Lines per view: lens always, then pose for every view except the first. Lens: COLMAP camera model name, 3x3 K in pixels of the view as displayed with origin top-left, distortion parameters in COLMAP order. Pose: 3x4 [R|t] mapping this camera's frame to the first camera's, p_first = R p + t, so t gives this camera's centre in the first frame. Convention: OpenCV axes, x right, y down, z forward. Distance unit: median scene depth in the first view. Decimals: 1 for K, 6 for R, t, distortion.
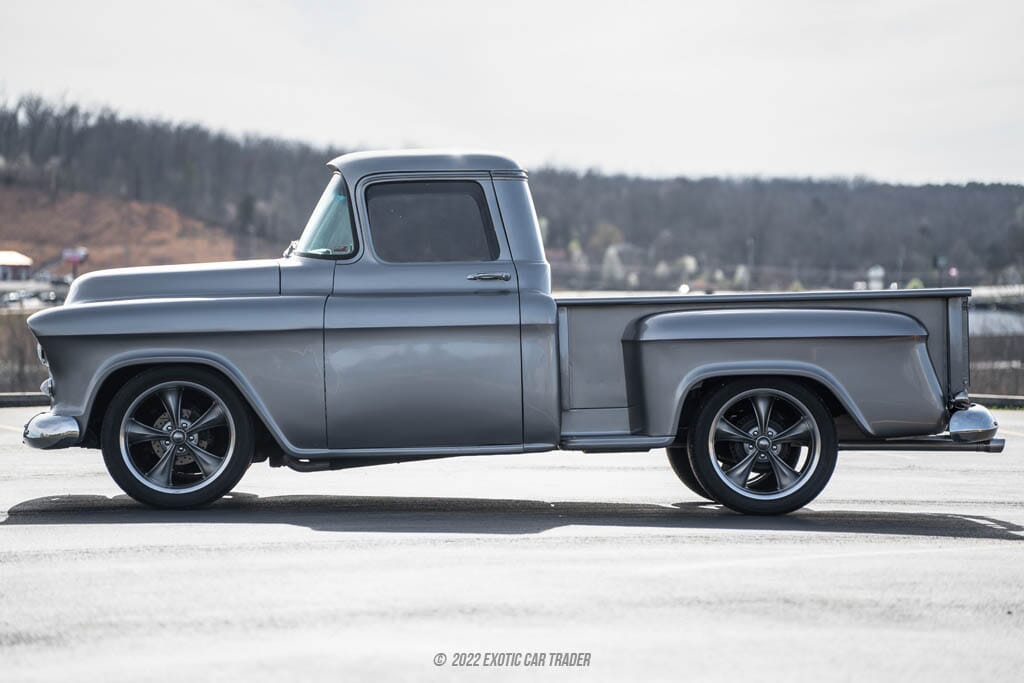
lens RADIAL K [[3265.5, 0, 493.3], [0, 3265.5, 301.1], [0, 0, 1]] dist [2.181124, 0.000000]
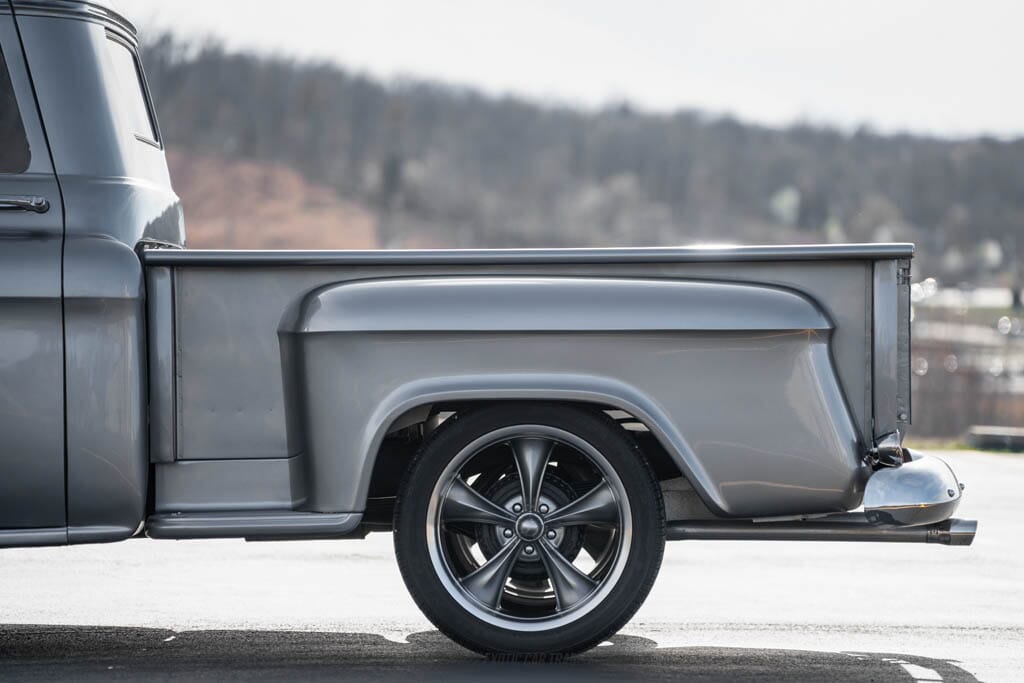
lens RADIAL K [[4403.7, 0, 518.1], [0, 4403.7, 350.0], [0, 0, 1]] dist [2.214602, 0.000000]
pose [[0.998874, 0.016809, -0.044373, 0.109747], [-0.016308, 0.999799, 0.011621, 0.005932], [0.044559, -0.010885, 0.998947, 0.284104]]
